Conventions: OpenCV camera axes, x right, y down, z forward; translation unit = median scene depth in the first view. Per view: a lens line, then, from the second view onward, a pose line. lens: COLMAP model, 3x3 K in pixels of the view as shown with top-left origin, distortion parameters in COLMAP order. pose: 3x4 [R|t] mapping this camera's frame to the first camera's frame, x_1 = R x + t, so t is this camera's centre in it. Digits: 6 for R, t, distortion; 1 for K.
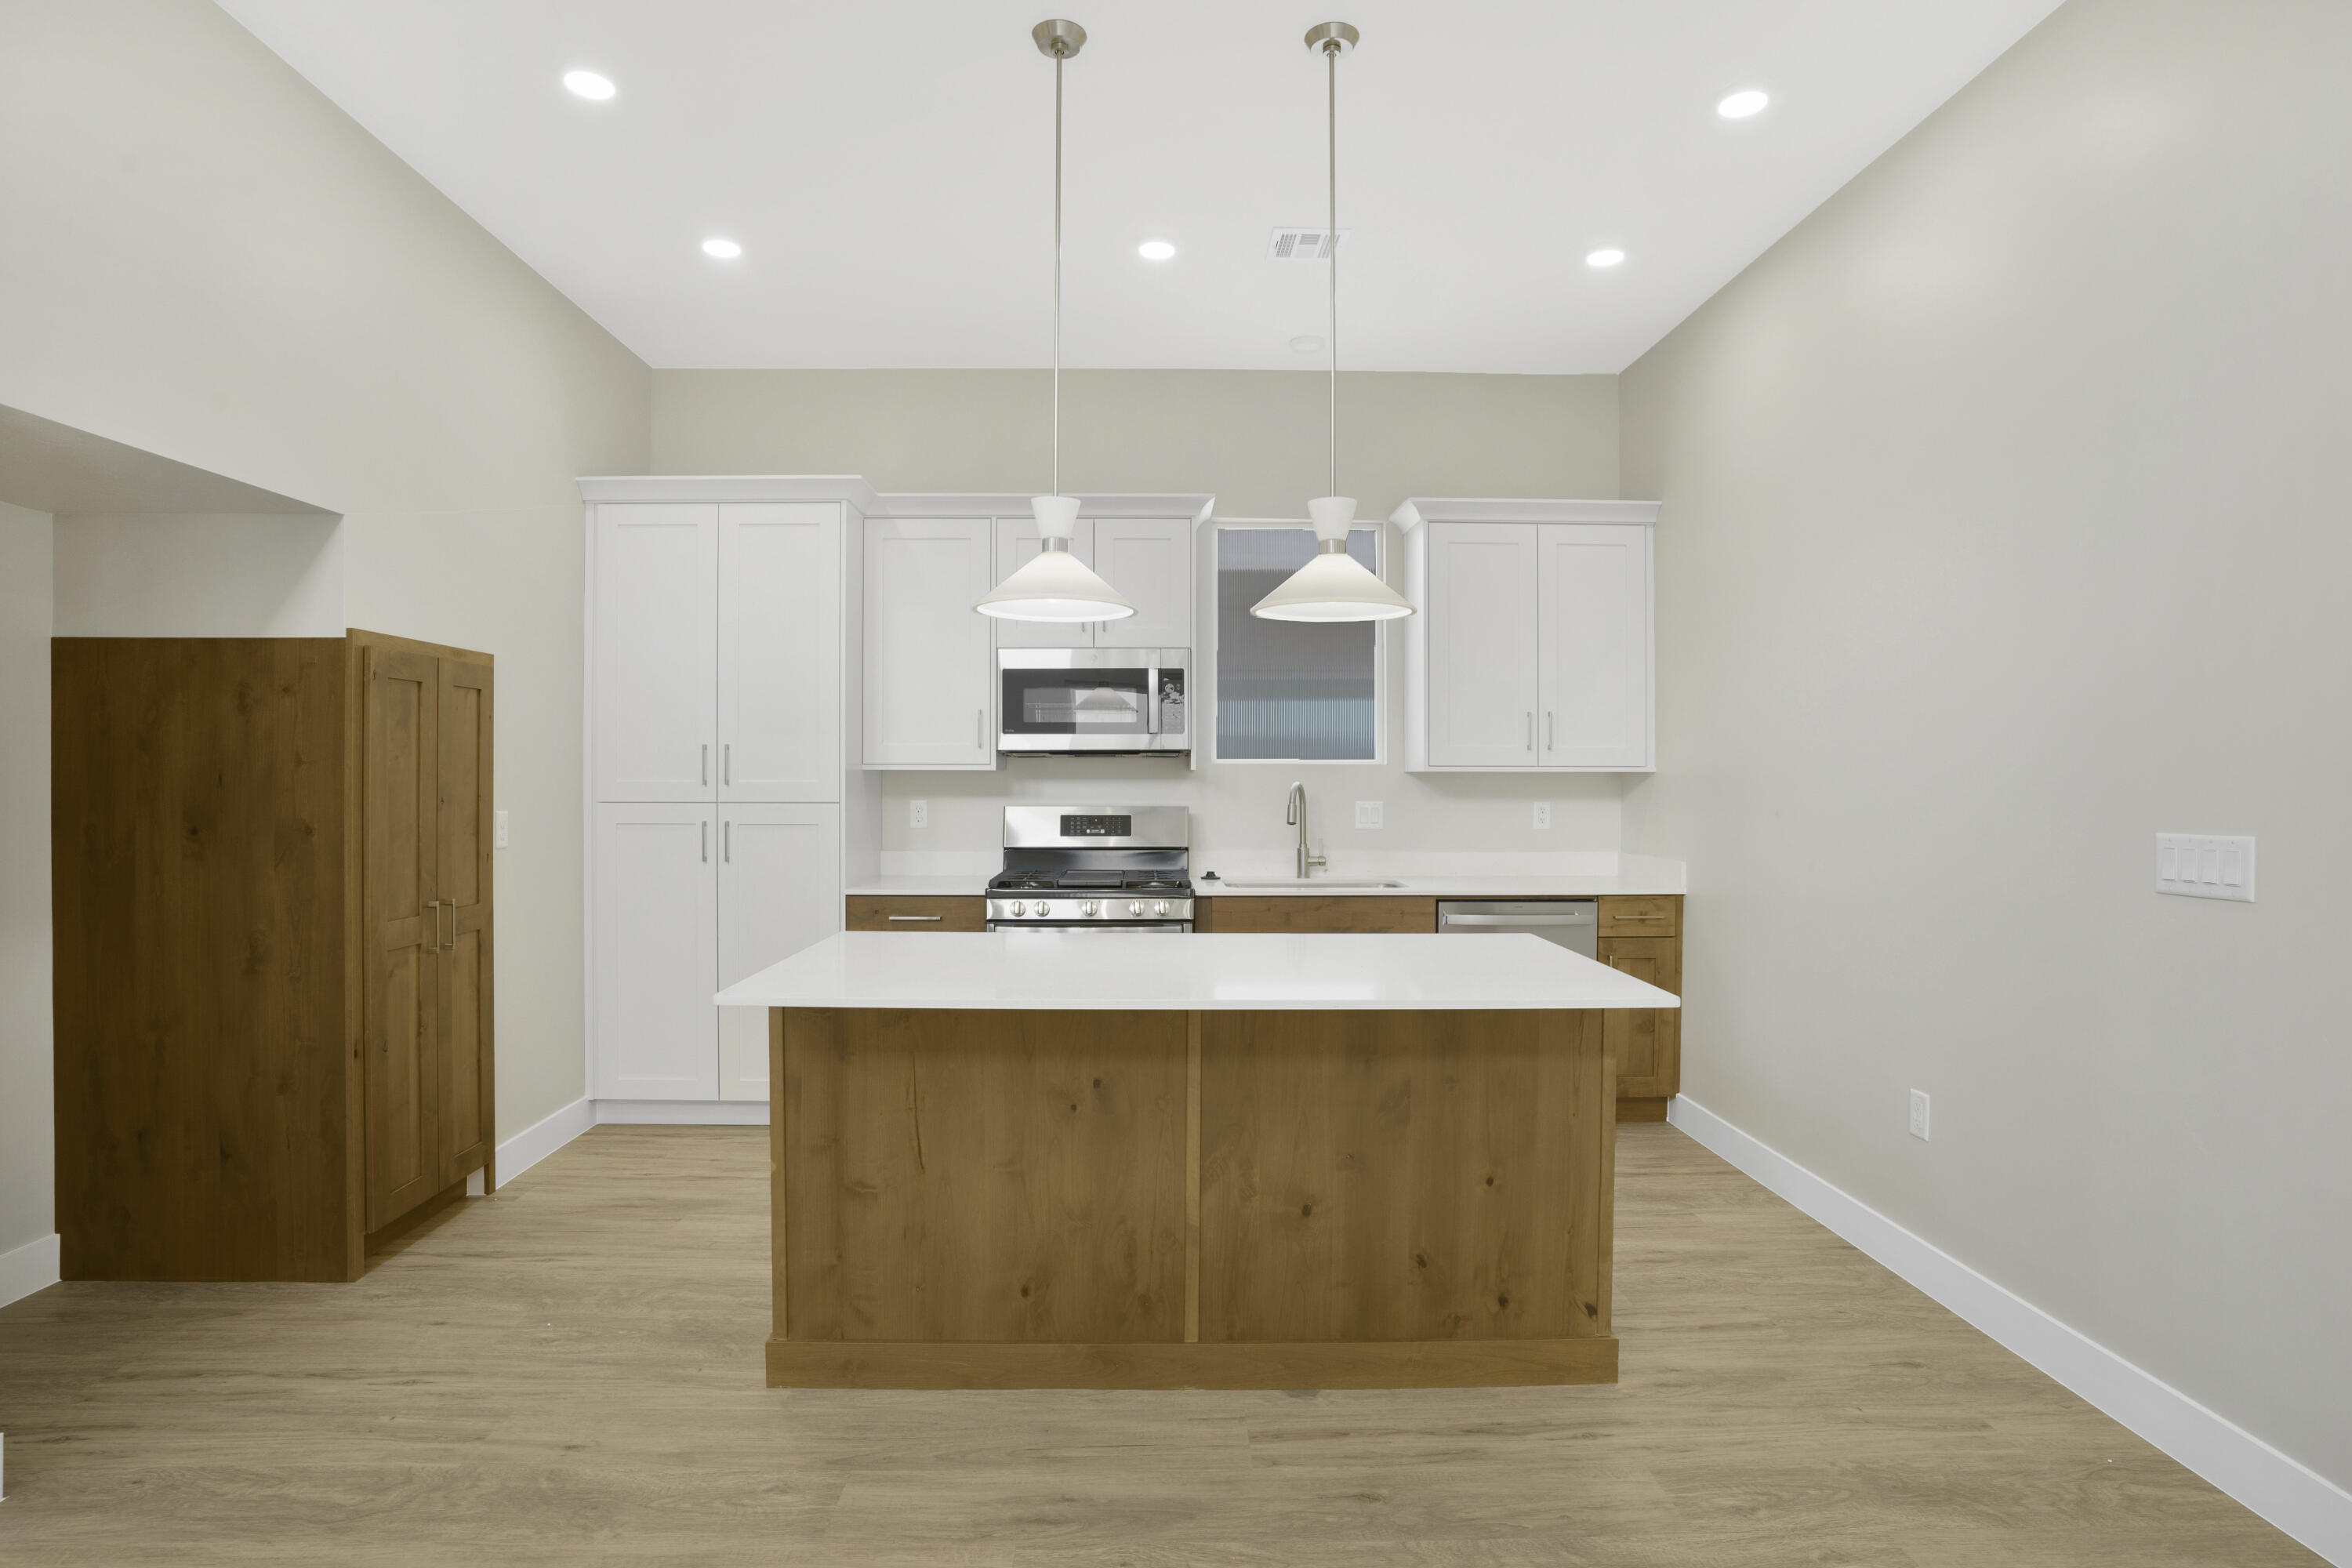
lens RADIAL K [[1250.2, 0, 1169.7], [0, 1250.2, 785.4], [0, 0, 1]] dist [-0.055037, 0.019559]
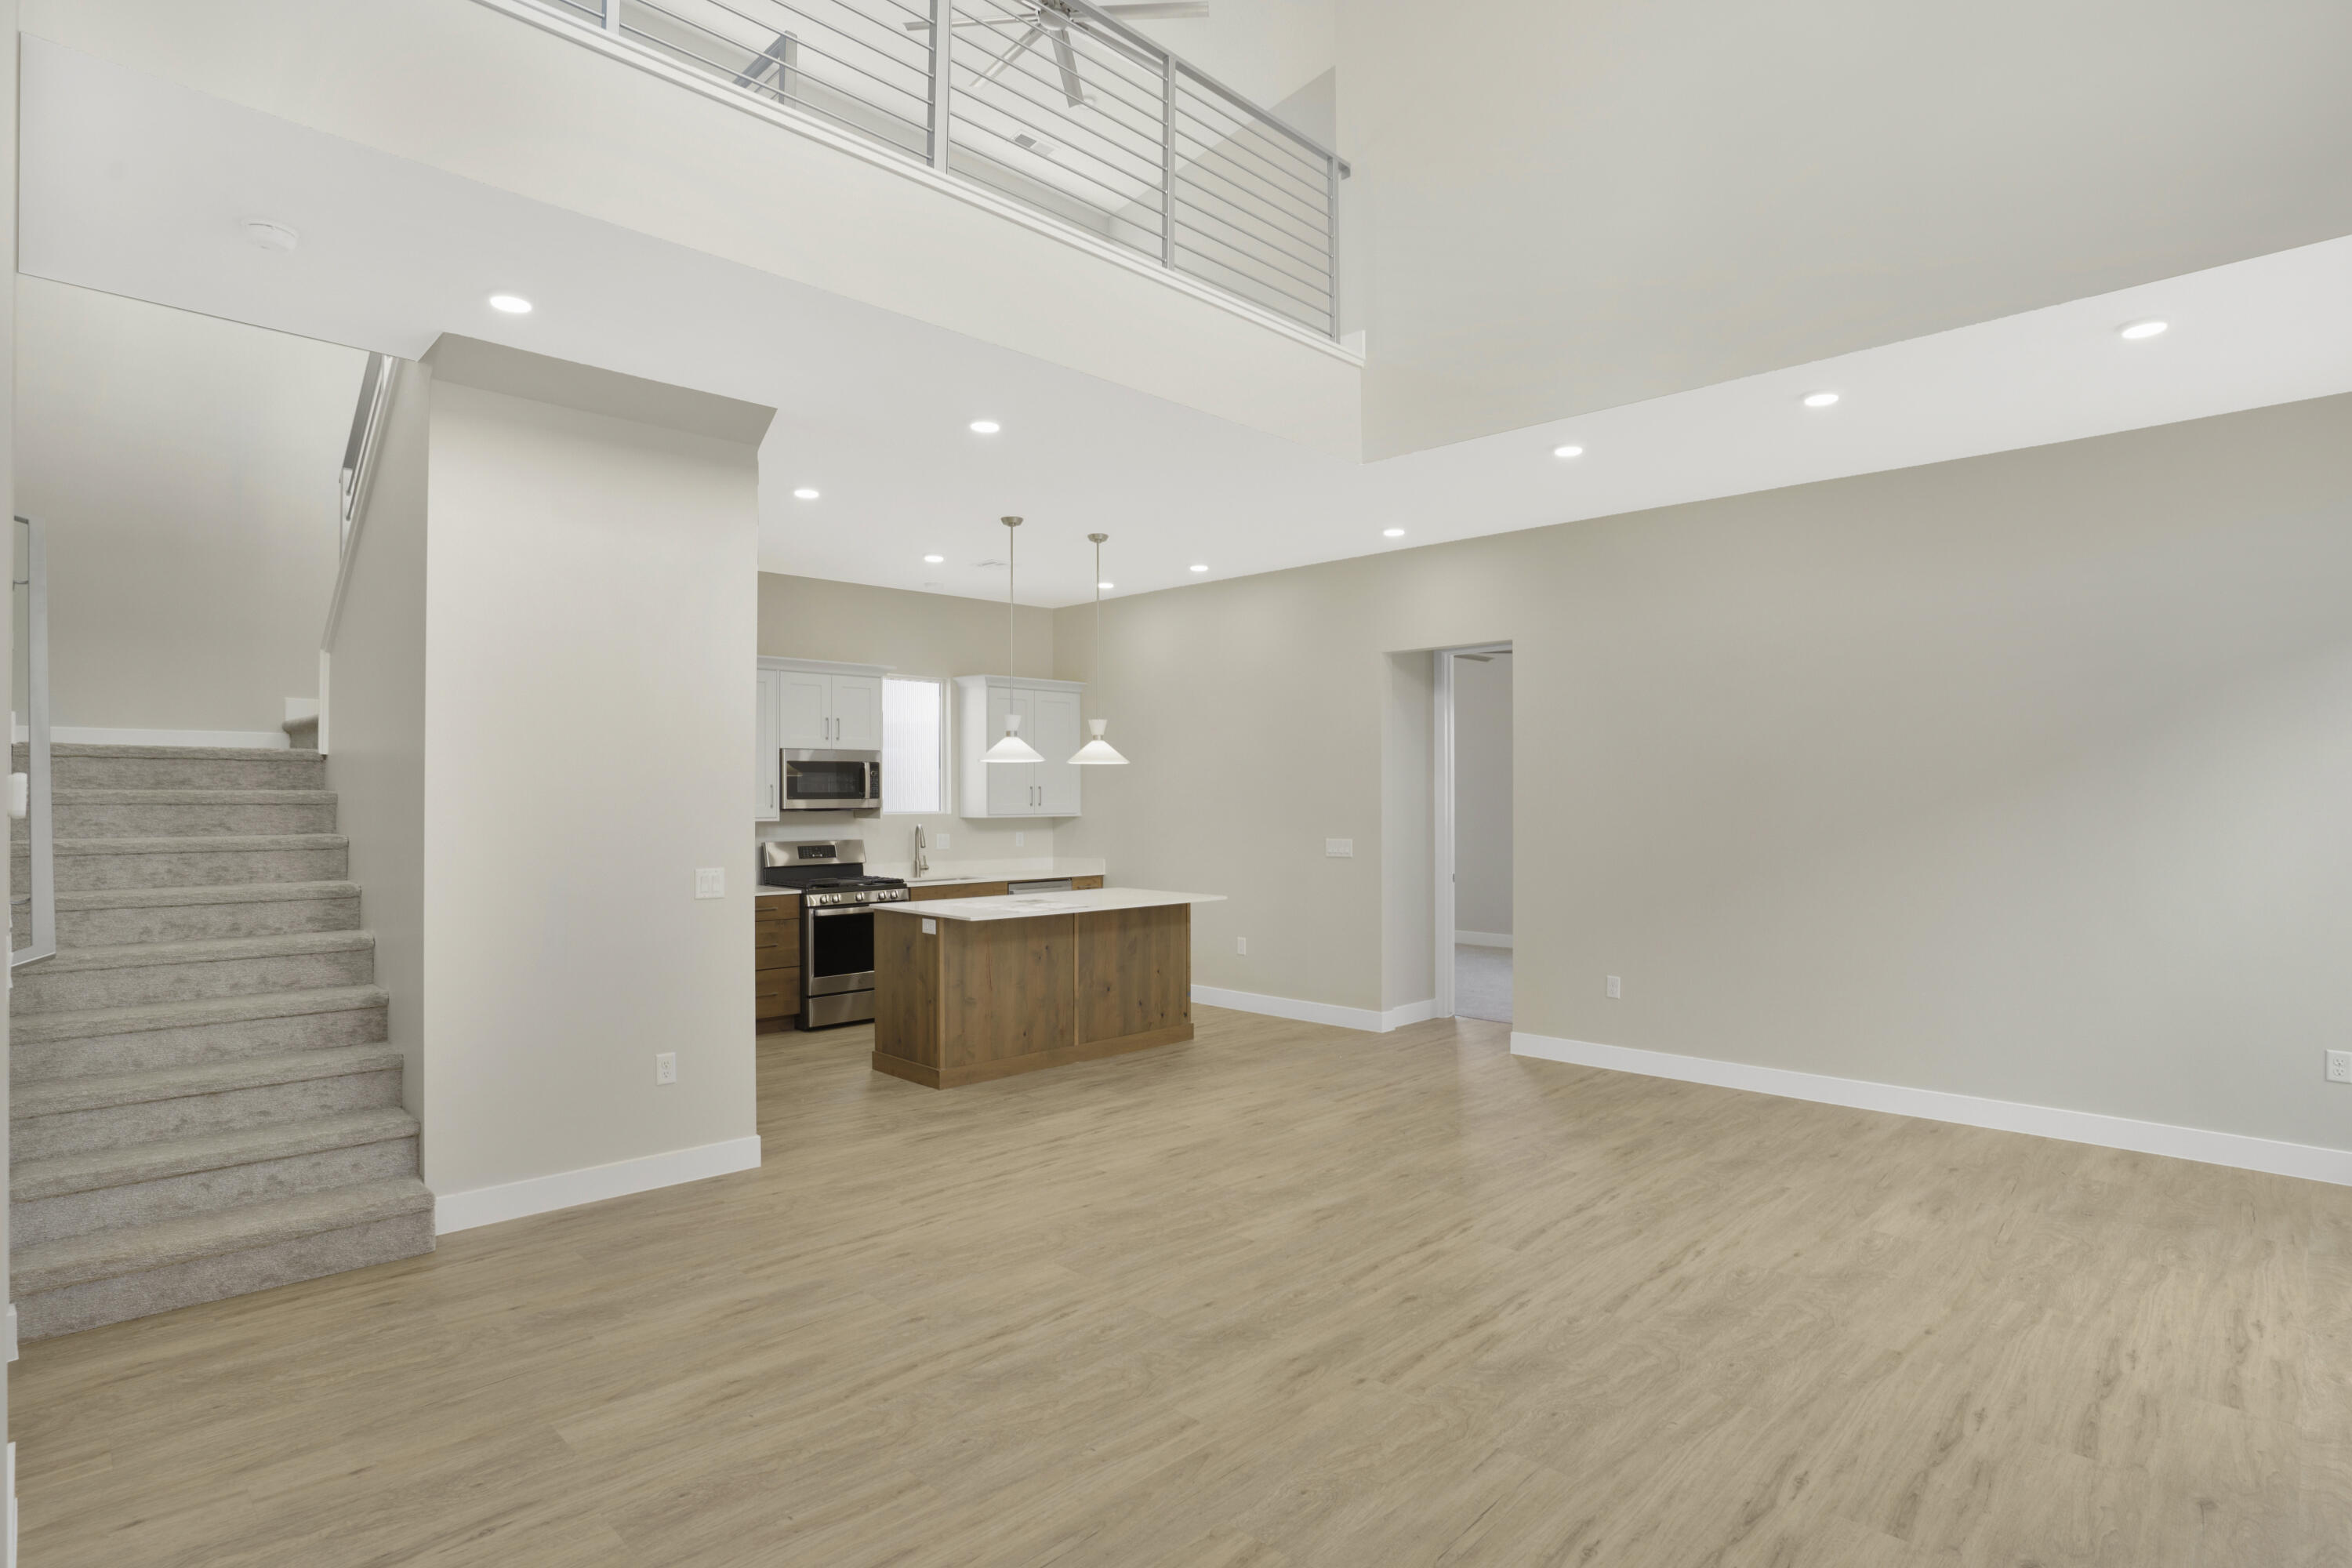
lens RADIAL K [[1223.8, 0, 1178.3], [0, 1223.8, 796.5], [0, 0, 1]] dist [-0.028038, 0.002889]
pose [[0.716590, -0.002686, 0.697490, -1.244764], [0.008746, 0.999949, -0.005135, -0.043729], [-0.697440, 0.009780, 0.716576, -0.764867]]
